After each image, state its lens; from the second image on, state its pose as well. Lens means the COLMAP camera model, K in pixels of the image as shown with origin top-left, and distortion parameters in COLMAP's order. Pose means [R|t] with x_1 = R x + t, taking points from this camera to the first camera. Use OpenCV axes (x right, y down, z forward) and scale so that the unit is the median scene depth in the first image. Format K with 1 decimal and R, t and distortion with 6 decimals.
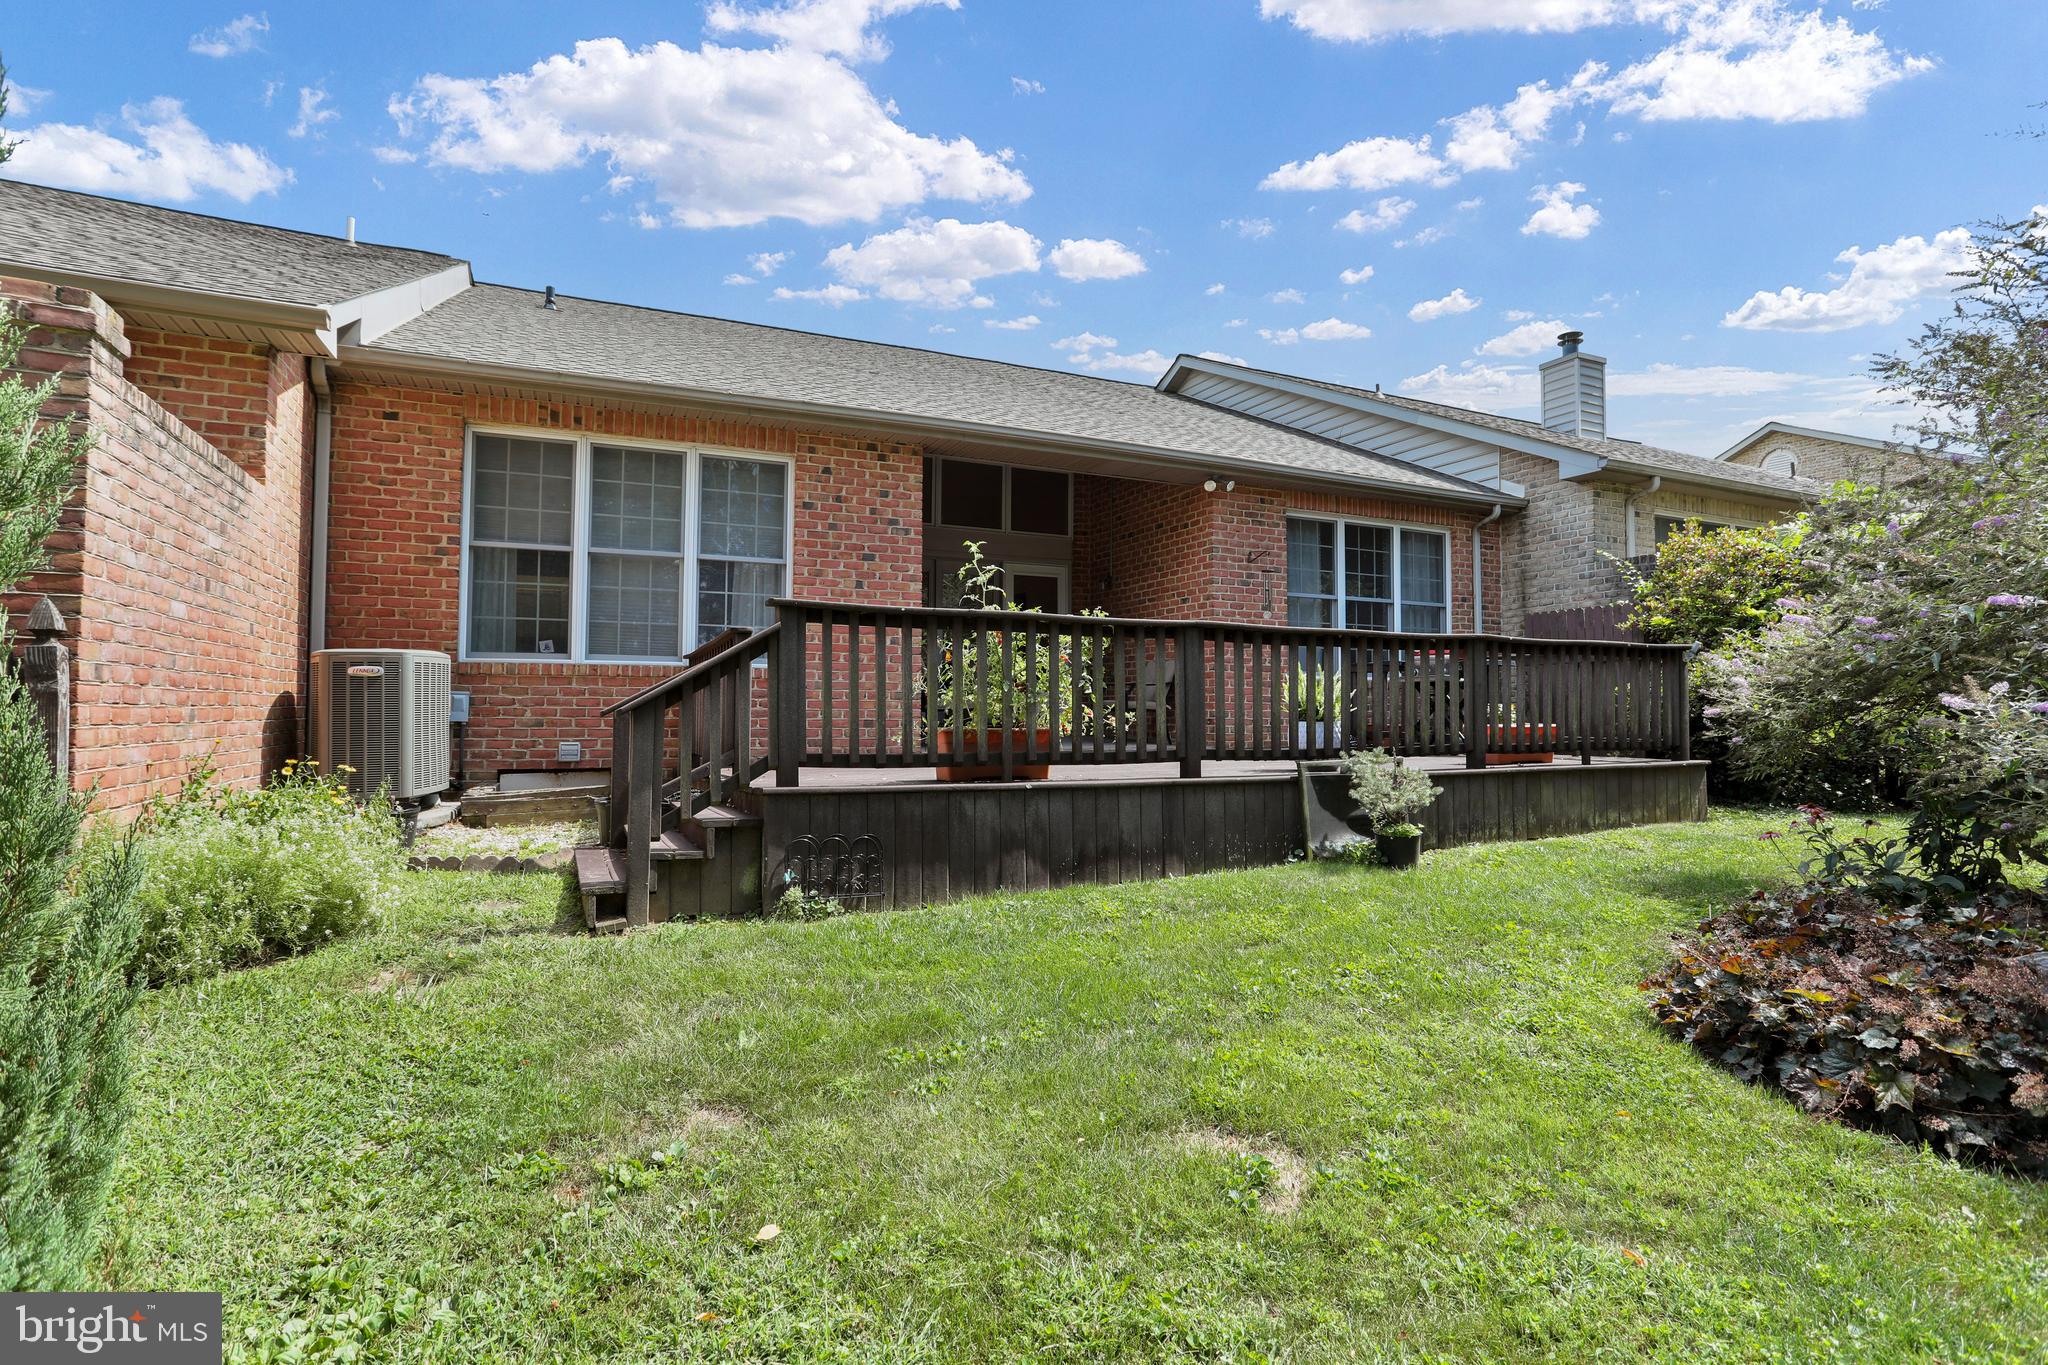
lens RADIAL K [[995.9, 0, 1024.2], [0, 995.9, 670.7], [0, 0, 1]] dist [-0.037675, 0.023207]
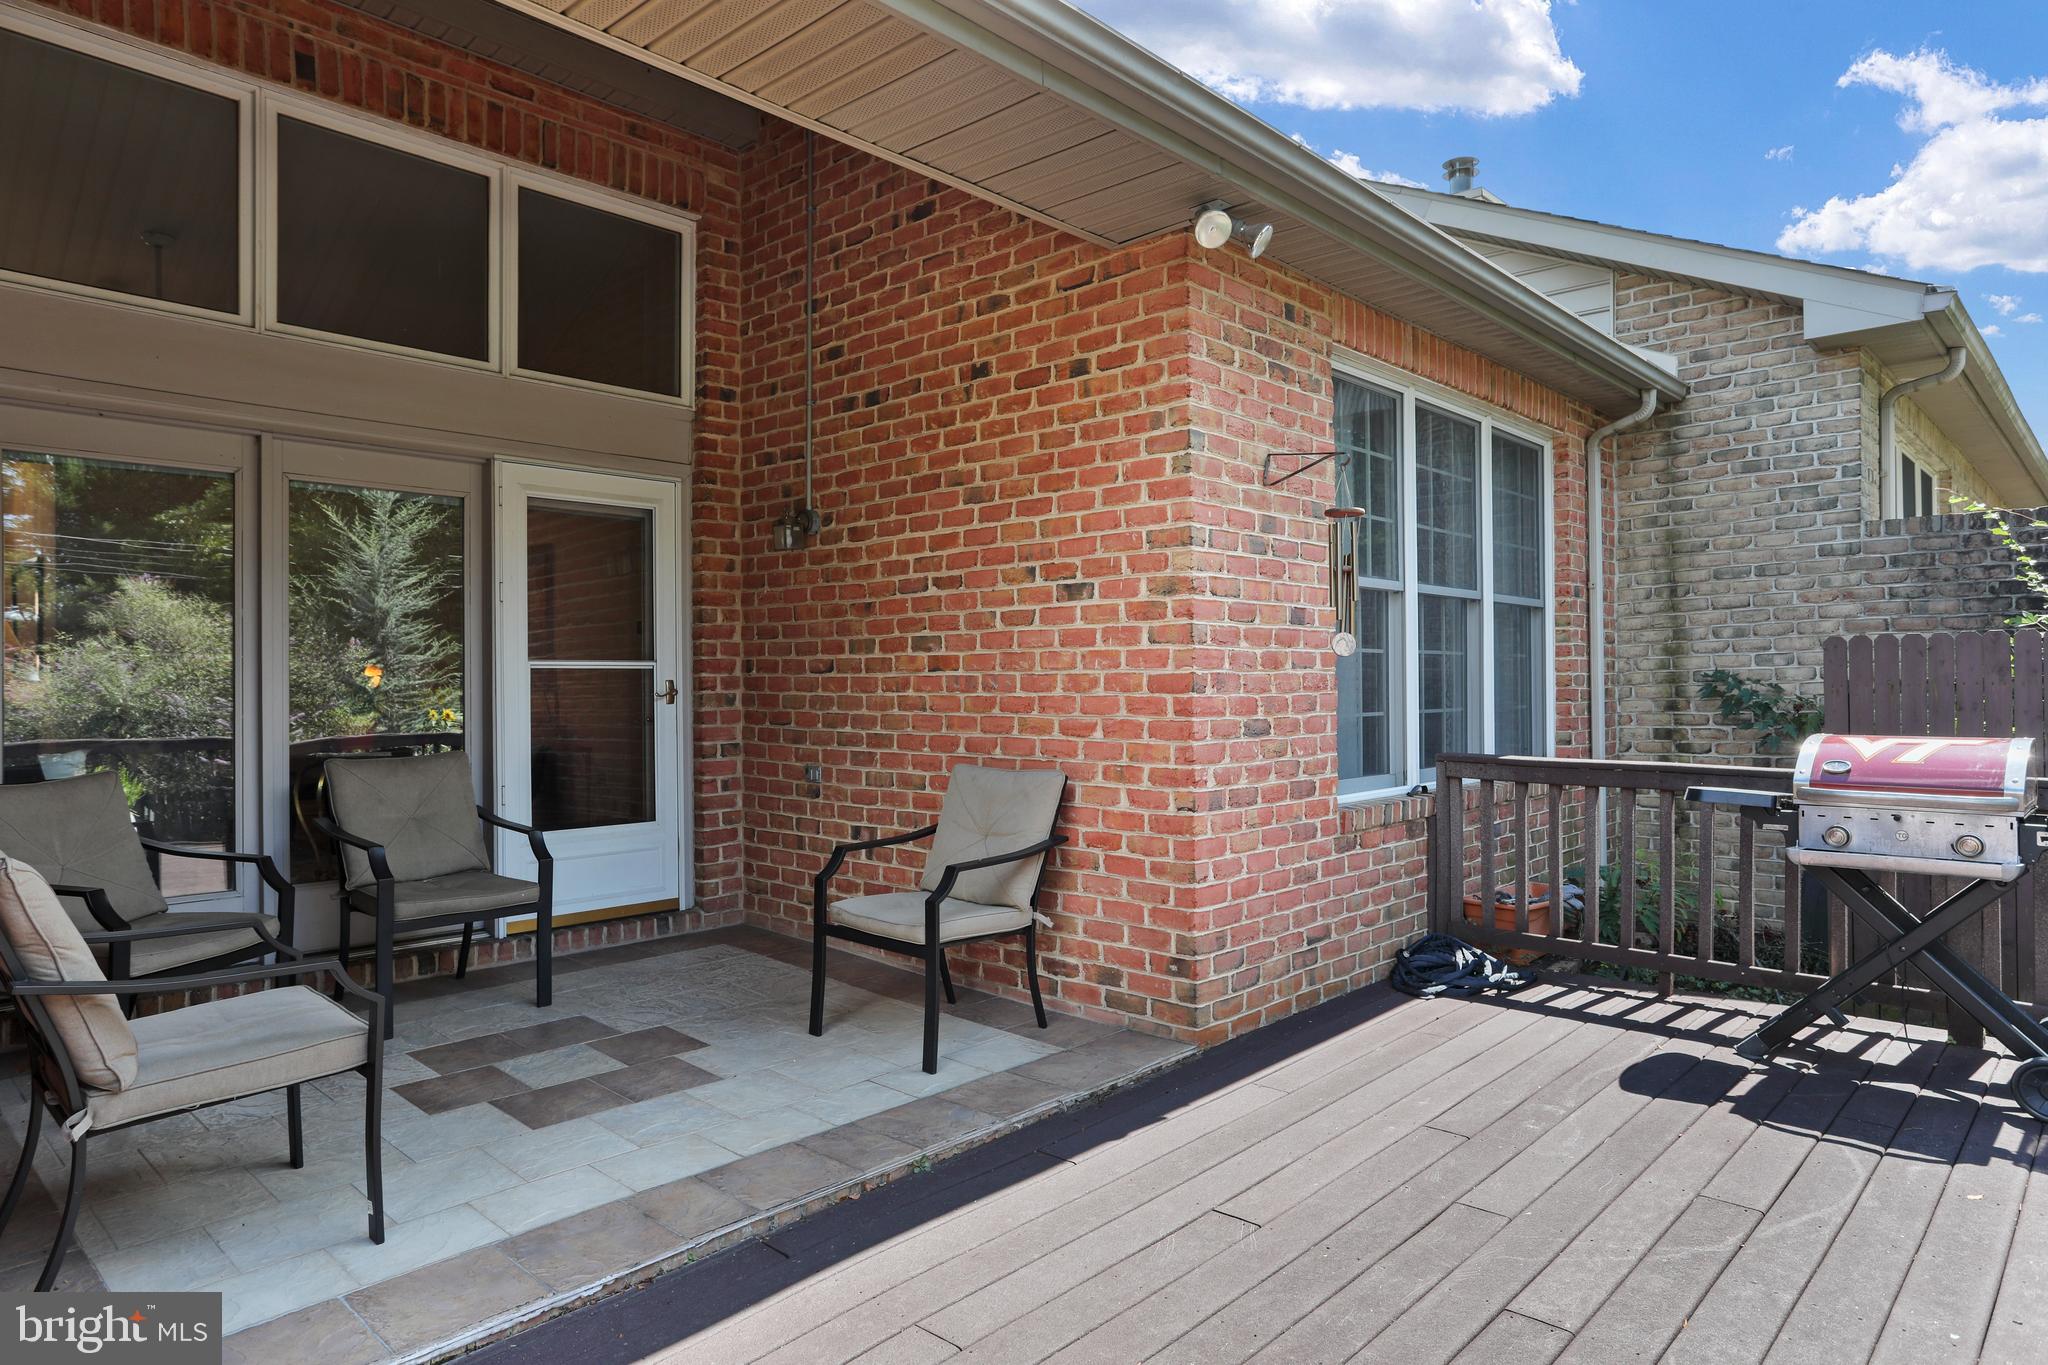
lens RADIAL K [[1239.4, 0, 1024.1], [0, 1239.4, 677.9], [0, 0, 1]] dist [-0.040897, -0.001236]
pose [[0.927064, -0.011291, 0.374732, -0.011820], [-0.000550, 0.999504, 0.031477, -0.051033], [-0.374902, -0.029387, 0.926599, 0.580077]]
